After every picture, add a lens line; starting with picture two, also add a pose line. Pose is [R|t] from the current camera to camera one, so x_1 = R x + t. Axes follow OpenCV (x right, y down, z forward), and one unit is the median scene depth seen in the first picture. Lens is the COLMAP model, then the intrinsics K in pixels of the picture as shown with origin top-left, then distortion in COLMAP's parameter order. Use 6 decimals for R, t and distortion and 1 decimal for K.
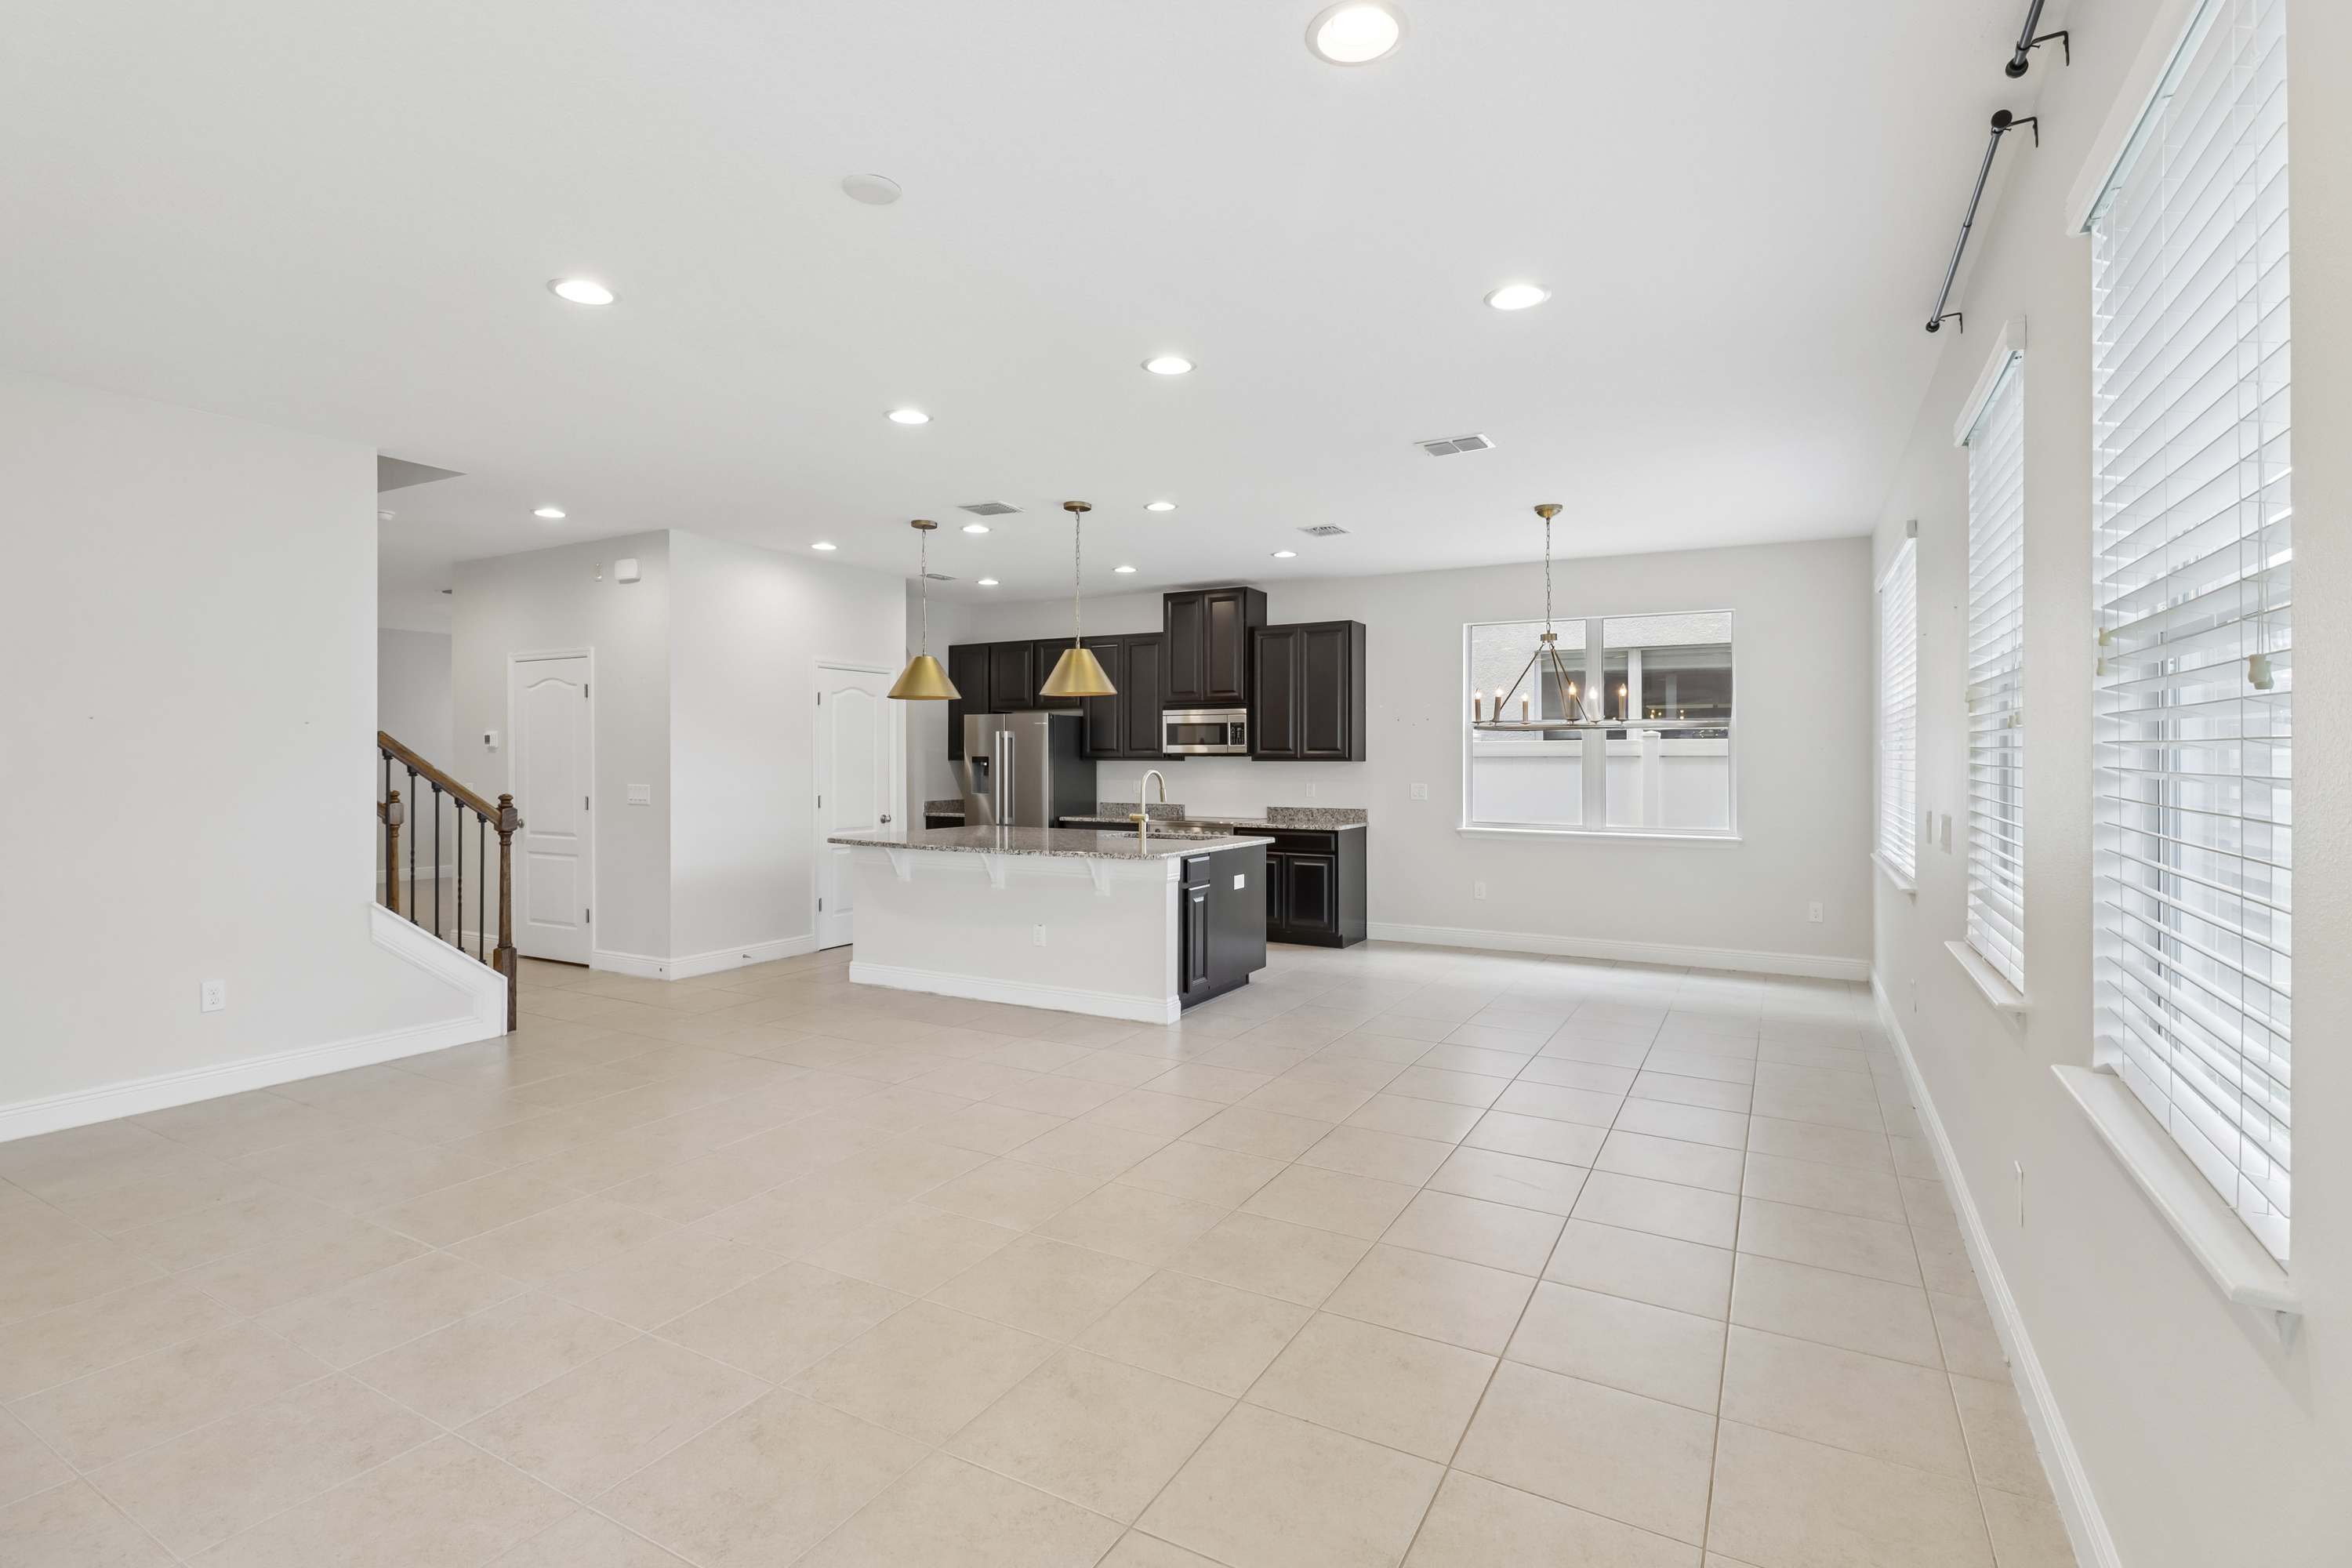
lens RADIAL K [[1090.5, 0, 1184.6], [0, 1090.5, 767.6], [0, 0, 1]] dist [0.002959, -0.009483]
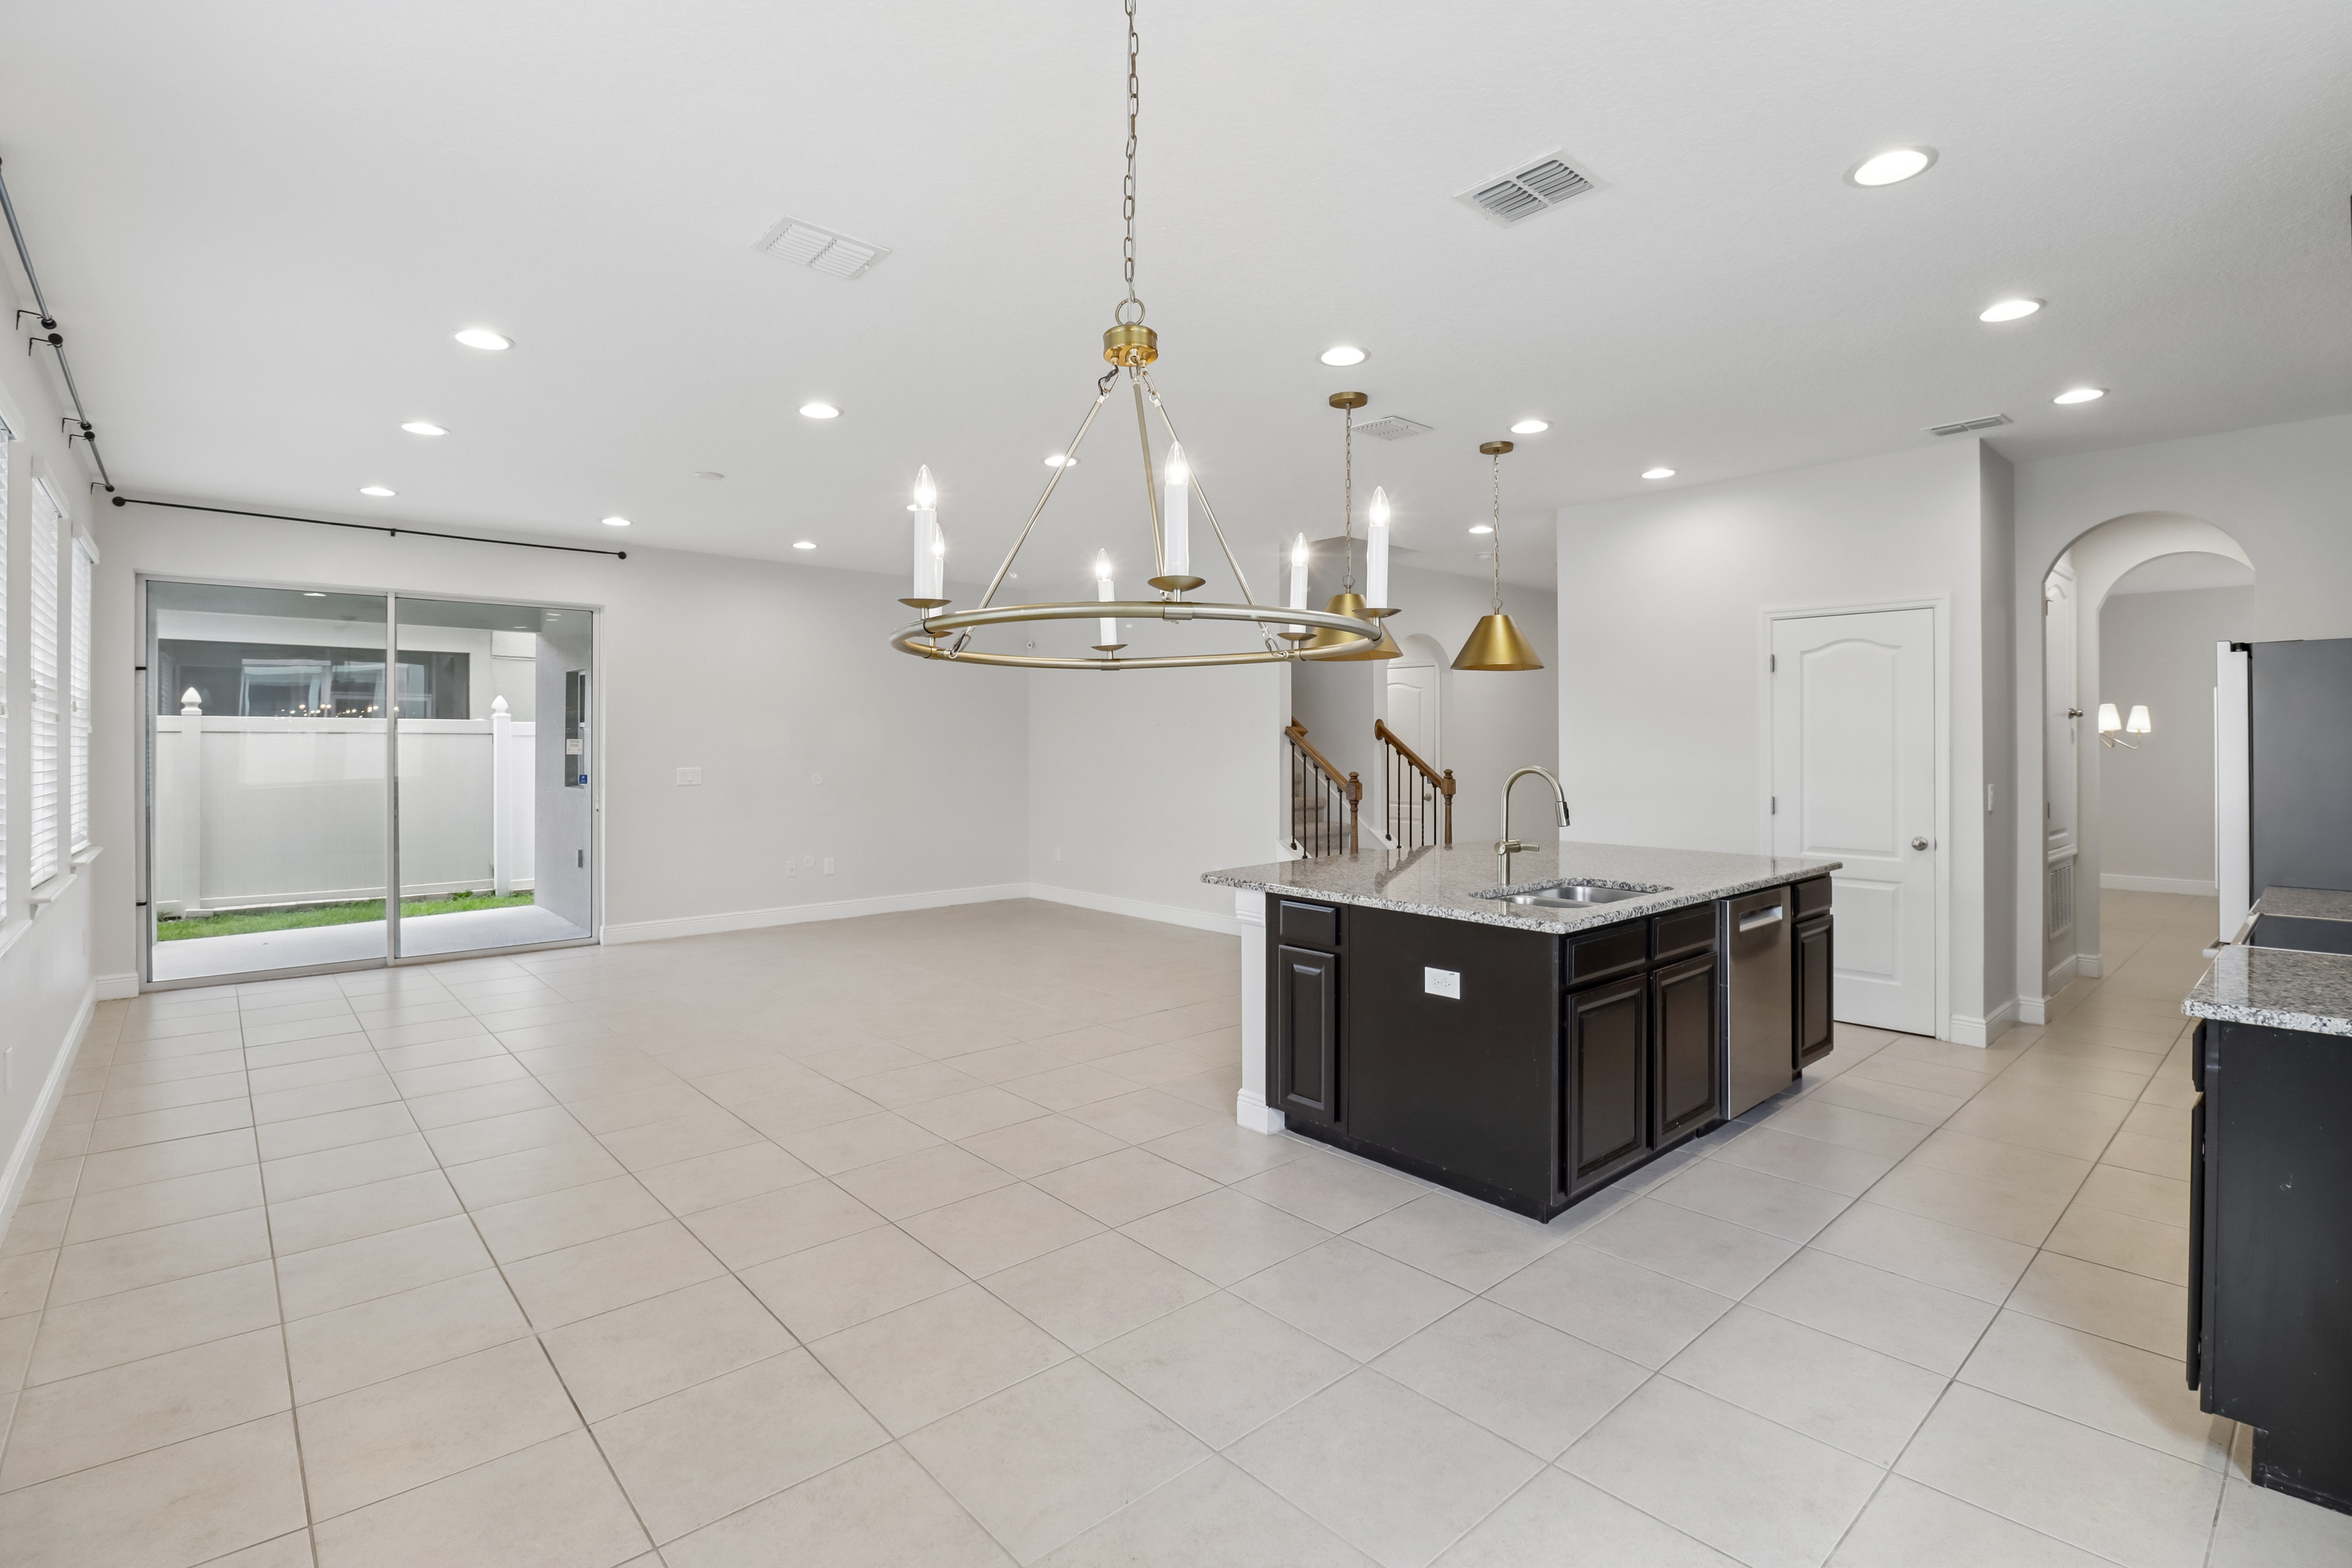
lens RADIAL K [[1090.5, 0, 1193.2], [0, 1090.5, 738.7], [0, 0, 1]] dist [0.002959, -0.009483]
pose [[-0.326259, -0.008449, -0.945243, 0.443061], [-0.008008, 0.999949, -0.006174, -0.005391], [0.945247, 0.005555, -0.326310, 0.805878]]
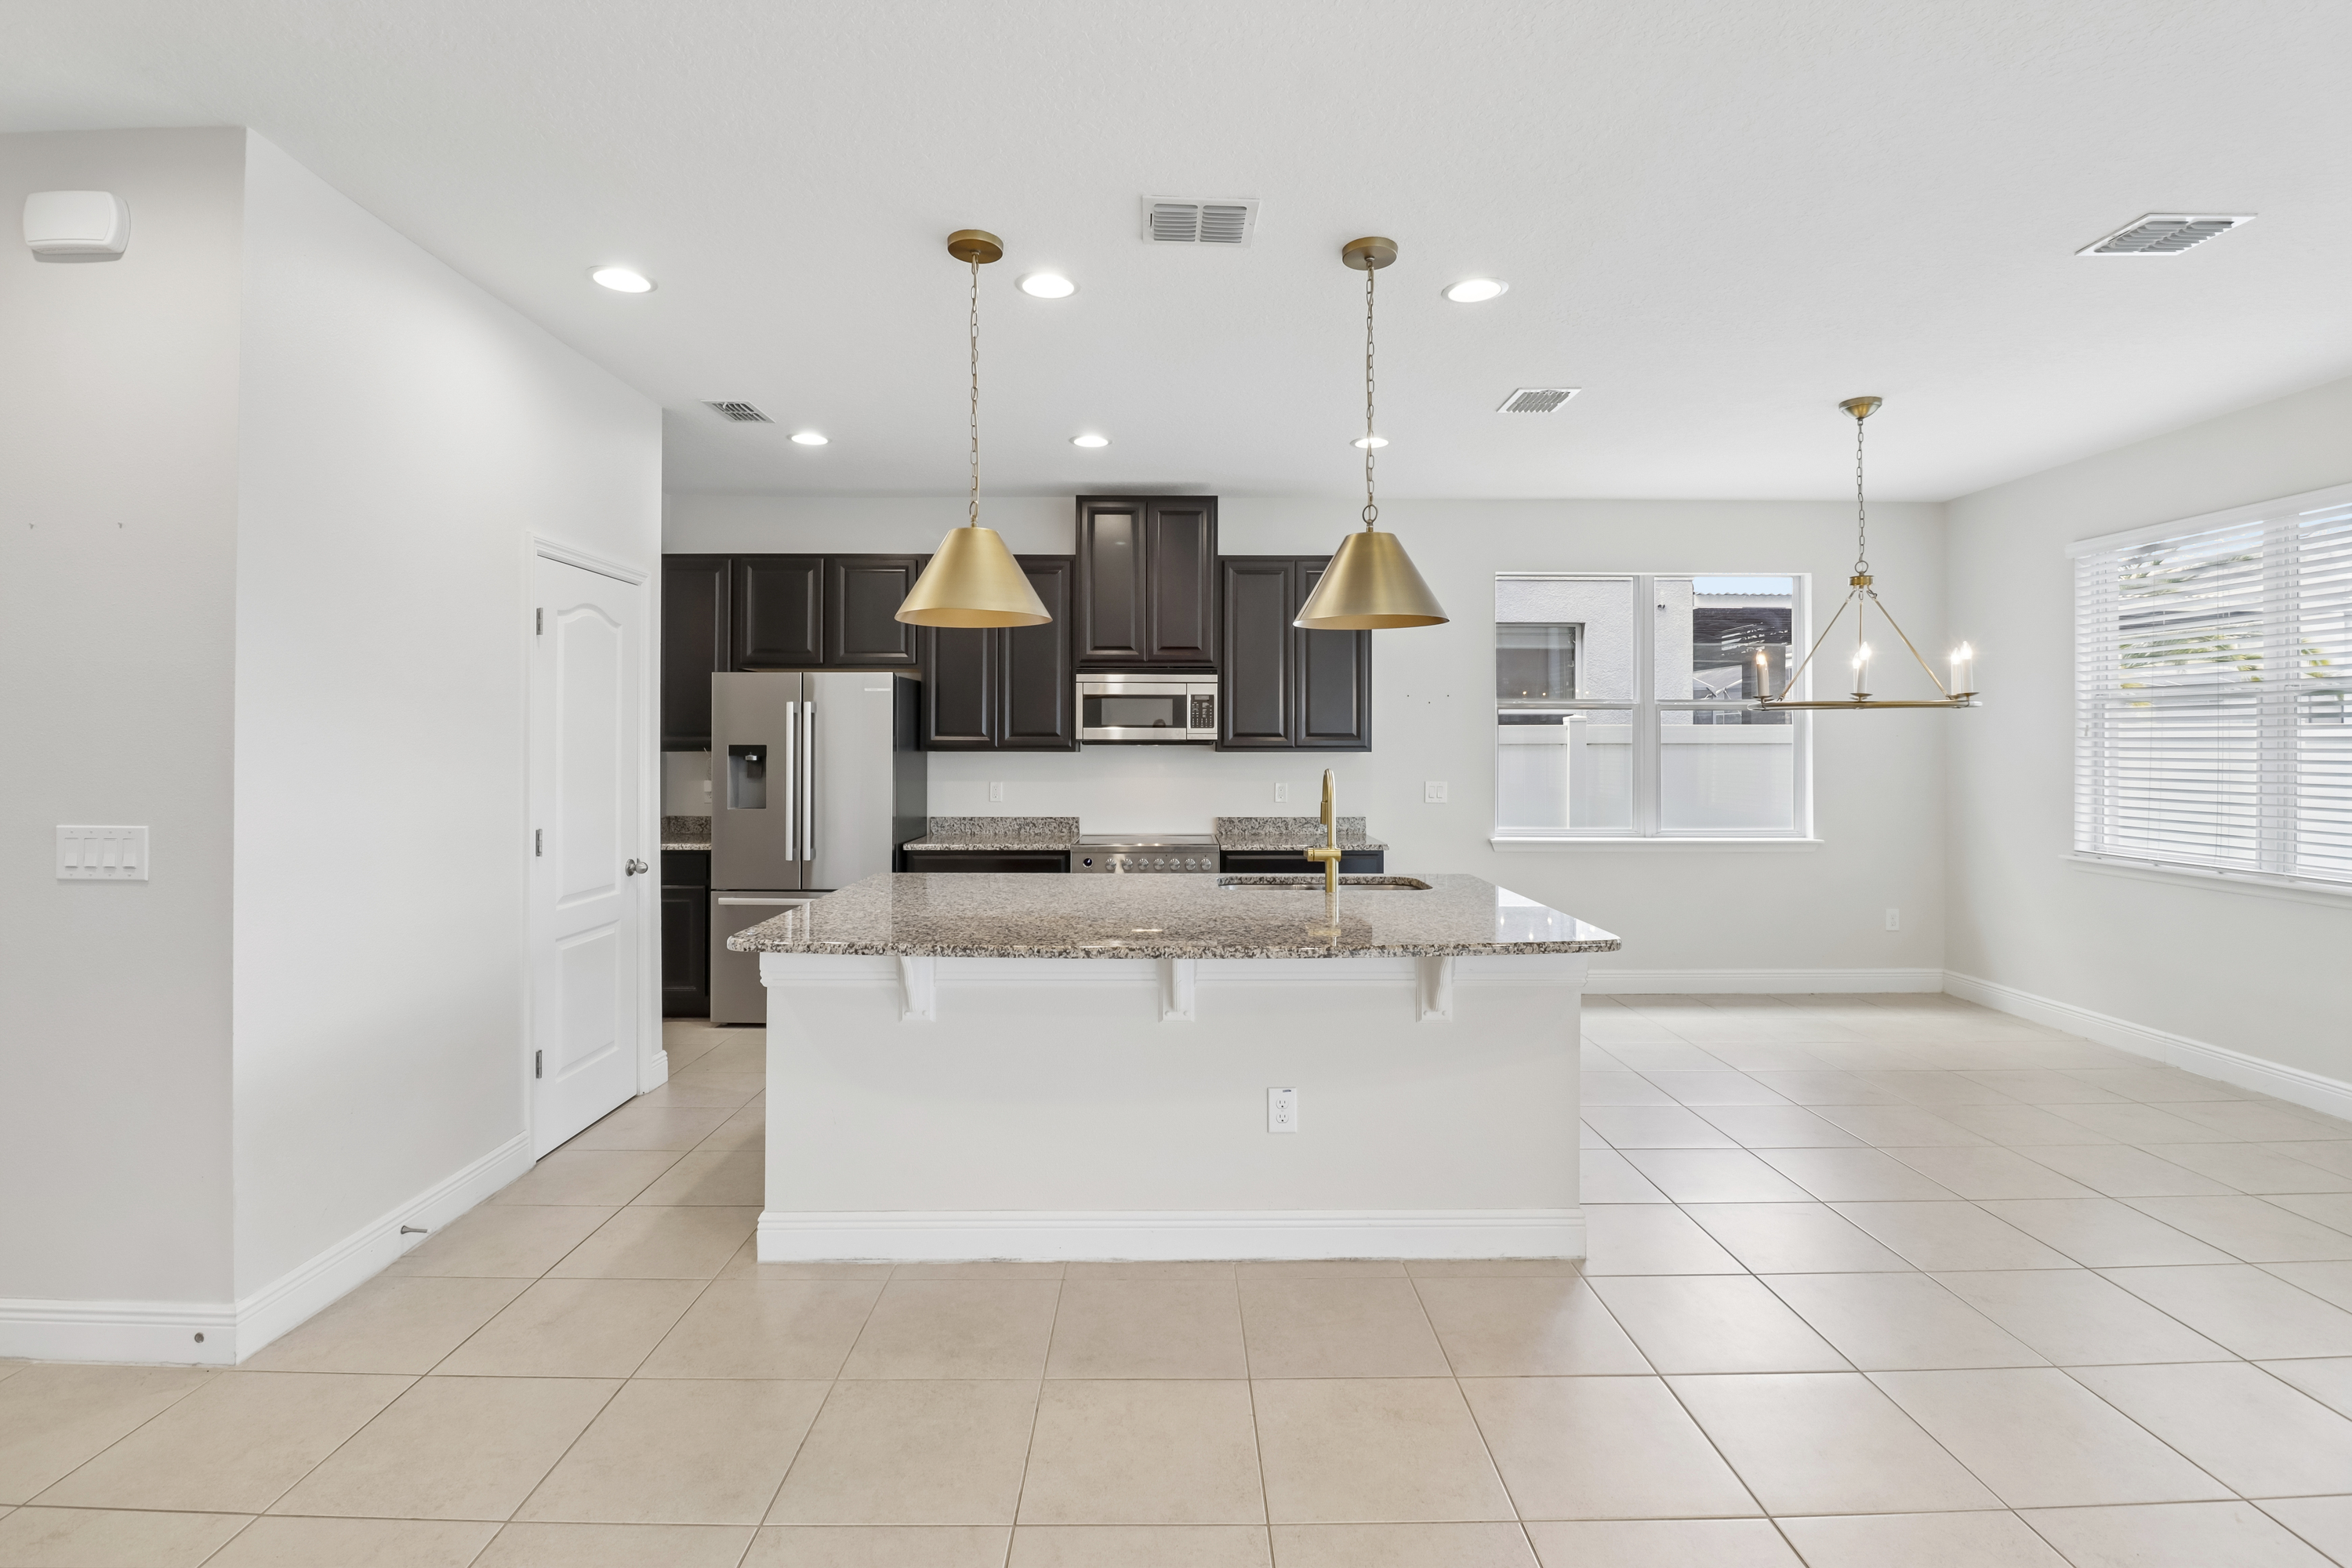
lens RADIAL K [[1090.5, 0, 1176.6], [0, 1090.5, 739.3], [0, 0, 1]] dist [0.002959, -0.009483]
pose [[0.874229, 0.001876, 0.485509, -0.298774], [0.004466, 0.999919, -0.011906, -0.005734], [-0.485493, 0.012576, 0.874150, 0.424328]]
